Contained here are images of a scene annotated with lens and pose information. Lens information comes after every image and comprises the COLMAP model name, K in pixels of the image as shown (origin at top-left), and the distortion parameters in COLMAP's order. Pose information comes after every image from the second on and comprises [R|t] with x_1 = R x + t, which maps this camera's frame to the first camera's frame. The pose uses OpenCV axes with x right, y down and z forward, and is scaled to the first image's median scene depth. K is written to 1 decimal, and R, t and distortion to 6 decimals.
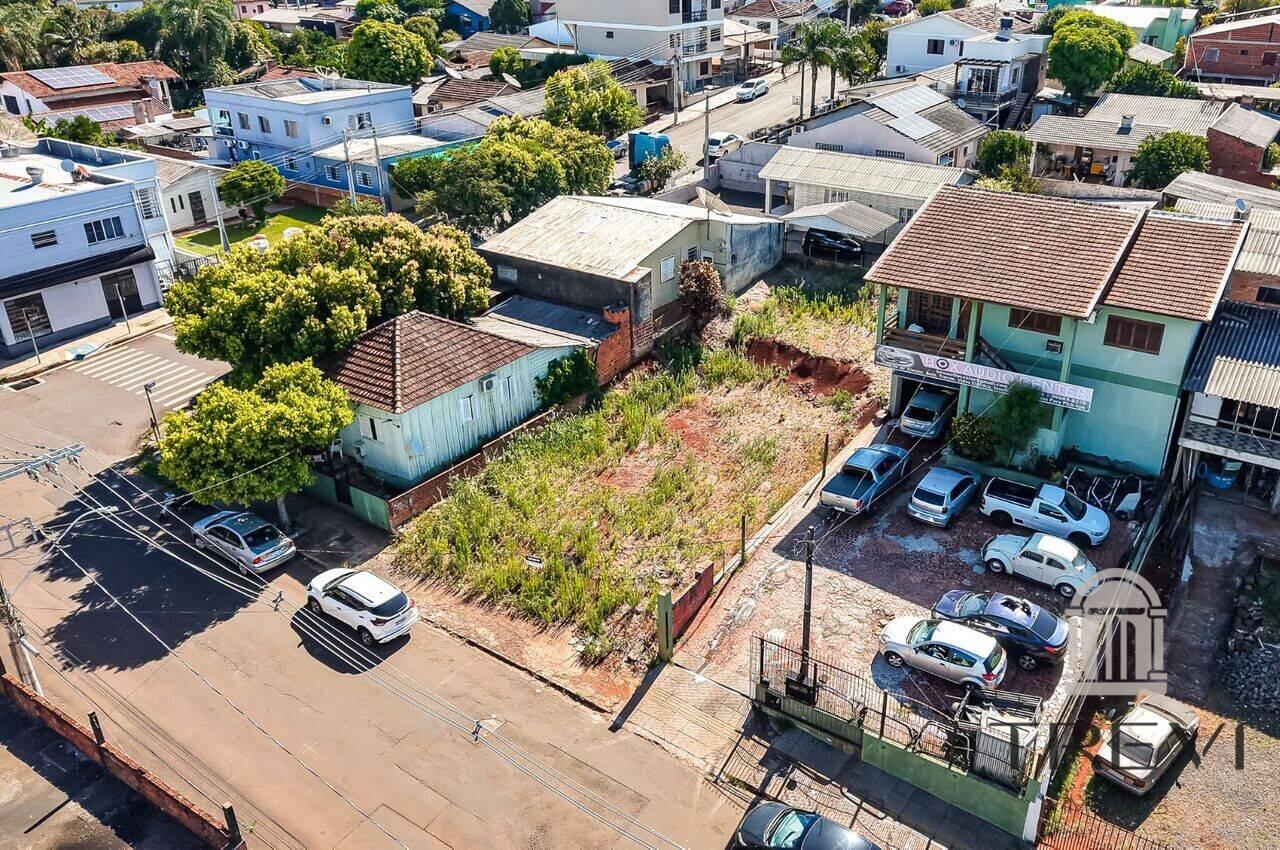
lens RADIAL K [[1040.9, 0, 737.6], [0, 1040.9, 461.9], [0, 0, 1]] dist [0.020596, -0.000528]
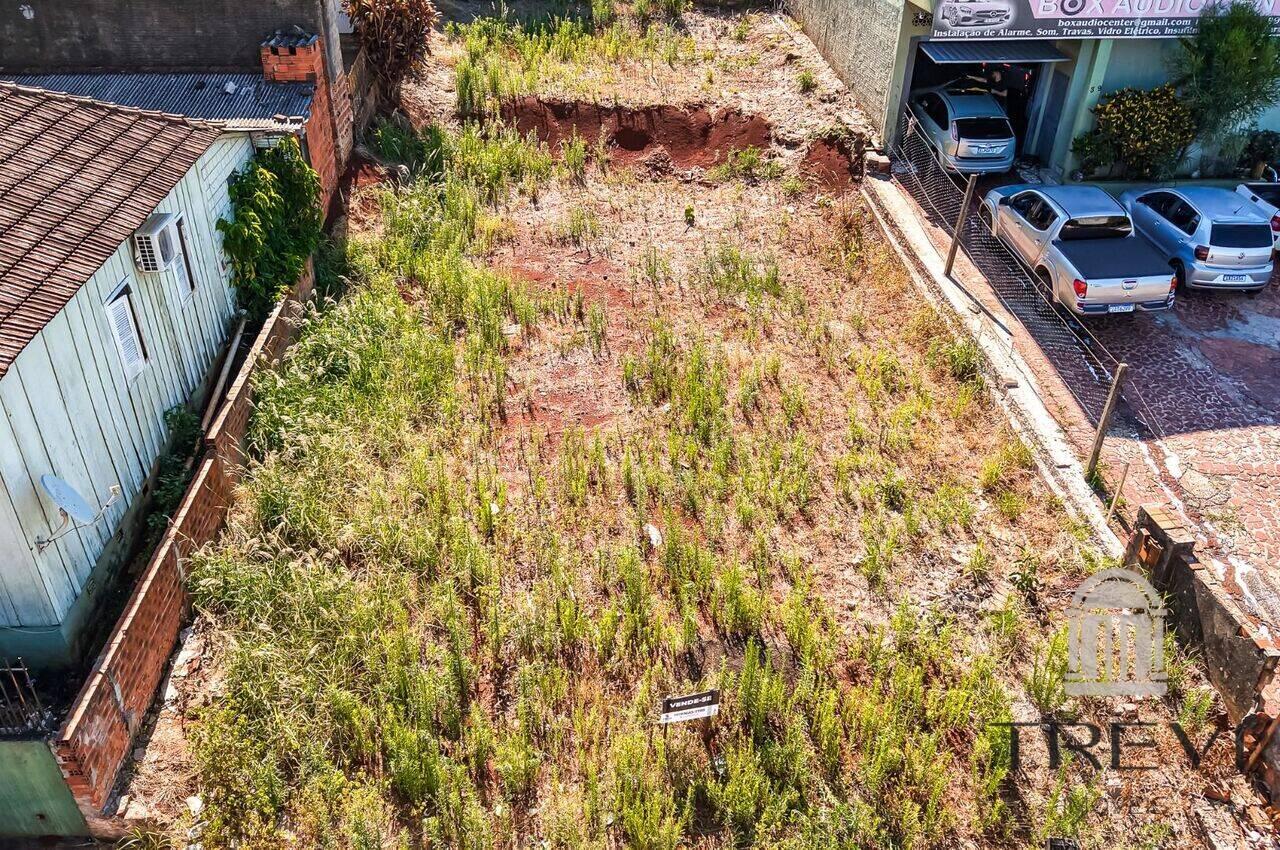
lens RADIAL K [[1009.2, 0, 640.3], [0, 1009.2, 442.6], [0, 0, 1]] dist [0.065350, -0.098341]
pose [[0.806957, -0.318385, 0.497444, -0.299885], [0.270136, 0.947960, 0.168518, -0.030524], [-0.525211, -0.001609, 0.850971, 0.671312]]
